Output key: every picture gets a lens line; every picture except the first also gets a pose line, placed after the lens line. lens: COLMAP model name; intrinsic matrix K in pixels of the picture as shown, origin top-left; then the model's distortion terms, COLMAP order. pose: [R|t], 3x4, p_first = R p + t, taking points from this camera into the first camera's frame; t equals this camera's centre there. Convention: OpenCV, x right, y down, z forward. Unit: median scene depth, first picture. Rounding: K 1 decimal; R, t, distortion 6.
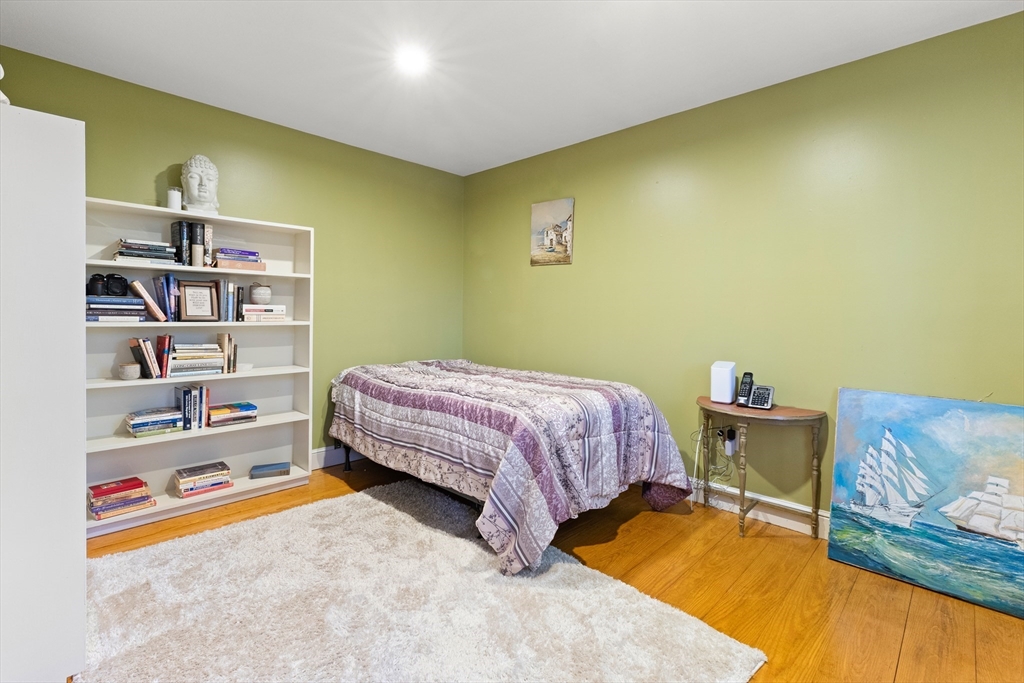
lens RADIAL K [[464.0, 0, 517.9], [0, 464.0, 340.5], [0, 0, 1]] dist [0.002581, 0.000385]
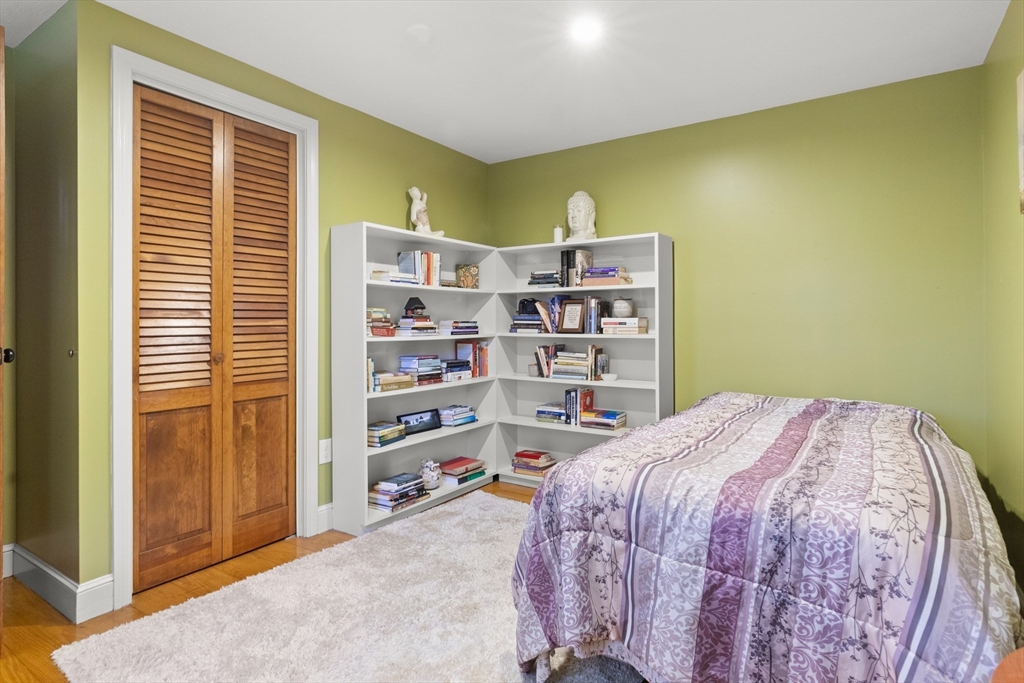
lens RADIAL K [[555.2, 0, 515.7], [0, 555.2, 336.0], [0, 0, 1]] dist [-0.004192, -0.000033]
pose [[0.162874, 0.012640, -0.986566, 0.685820], [-0.050471, 0.998716, 0.004464, -0.034141], [0.985355, 0.049066, 0.163303, 0.640020]]
